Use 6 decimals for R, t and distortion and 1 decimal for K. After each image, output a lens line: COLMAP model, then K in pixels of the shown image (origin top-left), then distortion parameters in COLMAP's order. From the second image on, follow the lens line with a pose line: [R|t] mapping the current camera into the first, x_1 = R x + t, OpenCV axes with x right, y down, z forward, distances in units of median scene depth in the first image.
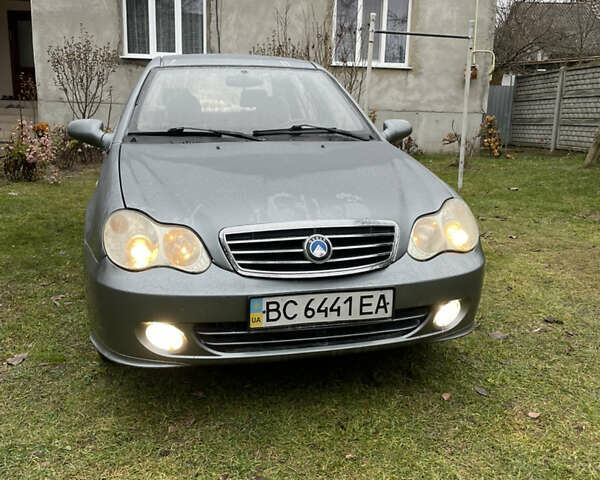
lens RADIAL K [[590.3, 0, 303.9], [0, 590.3, 239.7], [0, 0, 1]] dist [0.111897, -0.169619]
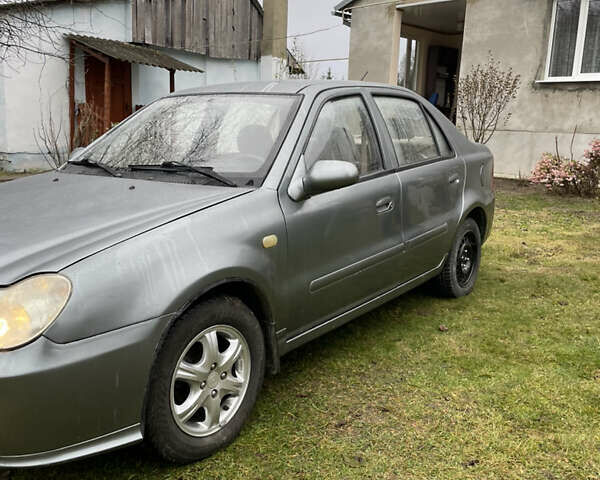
lens RADIAL K [[590.3, 0, 303.9], [0, 590.3, 239.7], [0, 0, 1]] dist [0.111897, -0.169619]
pose [[0.658831, 0.146962, -0.737796, 1.077437], [-0.177257, 0.983446, 0.037607, -0.209236], [0.731109, 0.106003, 0.673975, 0.810790]]
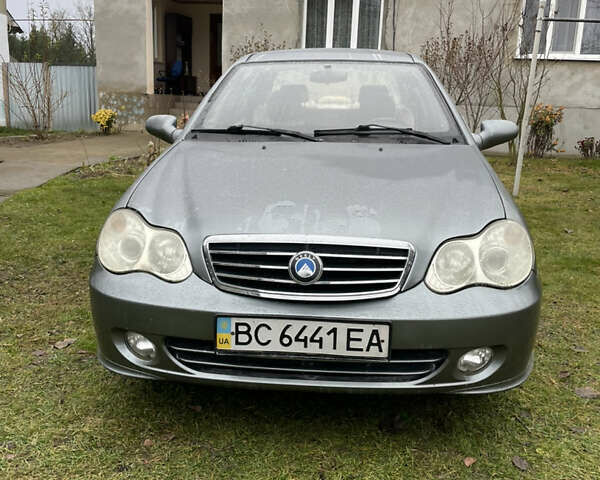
lens RADIAL K [[590.3, 0, 303.9], [0, 590.3, 239.7], [0, 0, 1]] dist [0.111897, -0.169619]
pose [[0.948418, 0.080146, -0.306723, 0.269542], [-0.078535, 0.996756, 0.017614, -0.038971], [0.307140, 0.007383, 0.951636, 0.161663]]
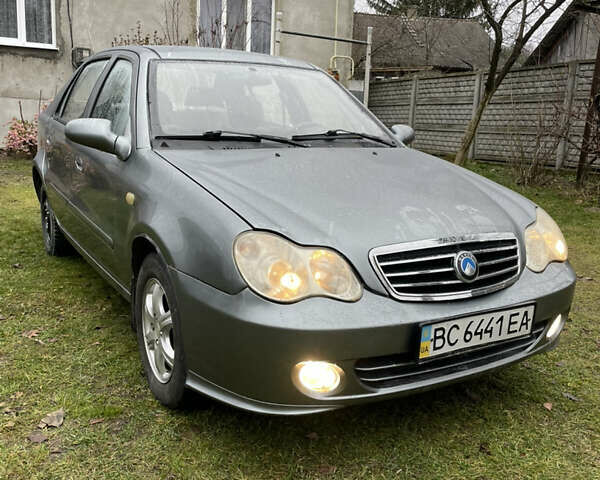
lens RADIAL K [[590.3, 0, 303.9], [0, 590.3, 239.7], [0, 0, 1]] dist [0.111897, -0.169619]
pose [[0.957611, -0.035773, 0.285834, -0.460135], [0.035232, 0.999354, 0.007036, -0.040076], [-0.285901, 0.003333, 0.958253, 0.166326]]
